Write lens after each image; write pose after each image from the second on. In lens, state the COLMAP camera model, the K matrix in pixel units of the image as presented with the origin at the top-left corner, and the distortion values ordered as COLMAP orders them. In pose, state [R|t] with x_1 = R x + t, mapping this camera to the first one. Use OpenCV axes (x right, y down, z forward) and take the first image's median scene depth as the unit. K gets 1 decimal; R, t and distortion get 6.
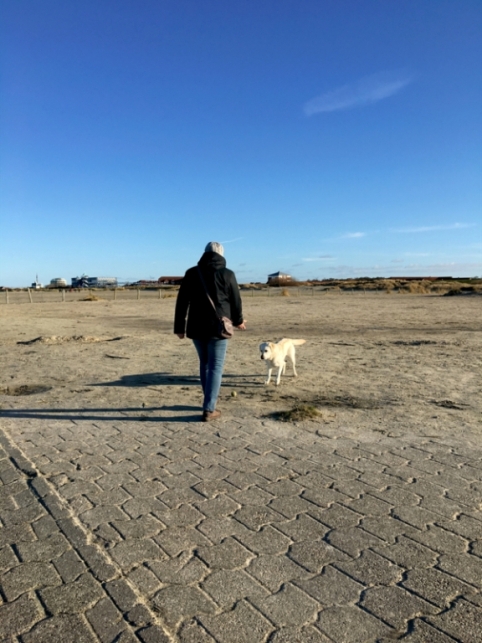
lens RADIAL K [[532.0, 0, 241.0], [0, 532.0, 321.5], [0, 0, 1]] dist [0.069910, -0.100891]
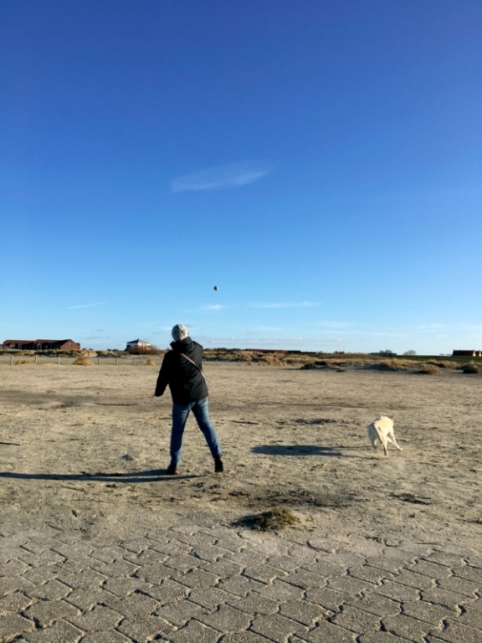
lens RADIAL K [[532.0, 0, 241.0], [0, 532.0, 321.5], [0, 0, 1]] dist [0.069910, -0.100891]
pose [[0.965014, 0.047227, 0.257911, -0.195053], [-0.013688, 0.991378, -0.130318, -0.033777], [-0.261842, 0.122228, 0.957340, 0.145475]]
